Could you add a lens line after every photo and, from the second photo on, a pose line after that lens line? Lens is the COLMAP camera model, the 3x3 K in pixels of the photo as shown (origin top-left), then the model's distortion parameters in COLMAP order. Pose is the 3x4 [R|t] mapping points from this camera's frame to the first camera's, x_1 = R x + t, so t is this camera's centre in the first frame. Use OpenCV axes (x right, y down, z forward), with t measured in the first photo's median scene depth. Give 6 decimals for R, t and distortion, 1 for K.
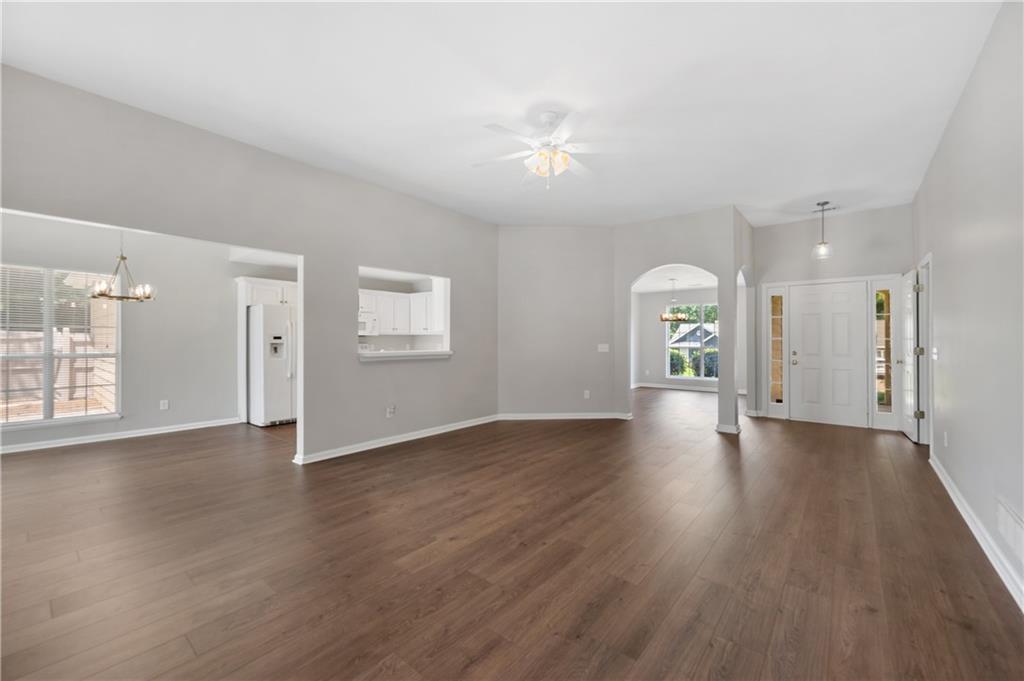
lens RADIAL K [[407.0, 0, 515.1], [0, 407.0, 339.0], [0, 0, 1]] dist [0.000715, 0.000007]
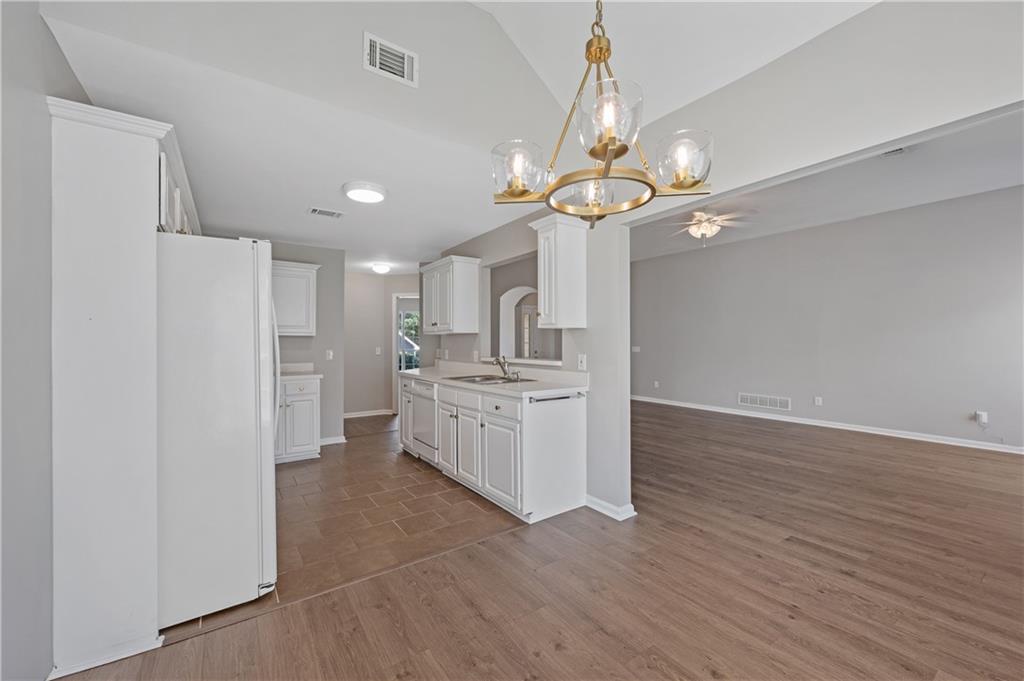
lens RADIAL K [[407.0, 0, 505.0], [0, 407.0, 342.7], [0, 0, 1]] dist [0.000715, 0.000007]
pose [[0.285378, -0.000082, 0.958415, -1.855202], [0.002724, 0.999996, -0.000725, -0.004185], [-0.958411, 0.002817, 0.285377, 1.447750]]
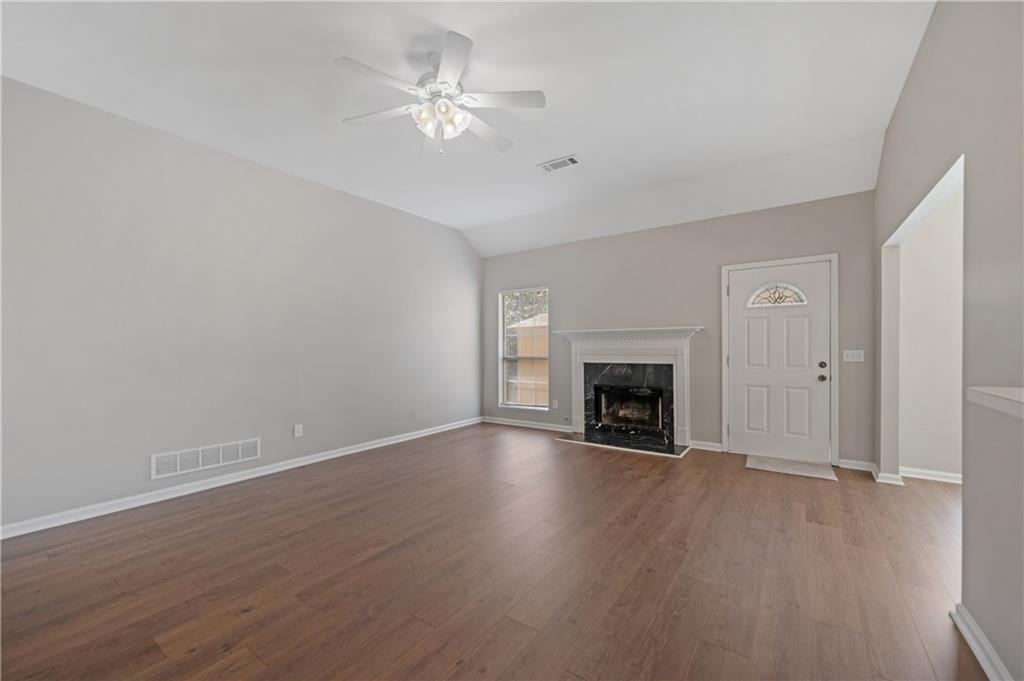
lens RADIAL K [[407.0, 0, 517.5], [0, 407.0, 347.6], [0, 0, 1]] dist [0.000715, 0.000007]
pose [[-0.996096, 0.005699, -0.088090, 0.008487], [0.005213, 0.999970, 0.005747, 0.000954], [0.088120, 0.005265, -0.996096, 2.016034]]
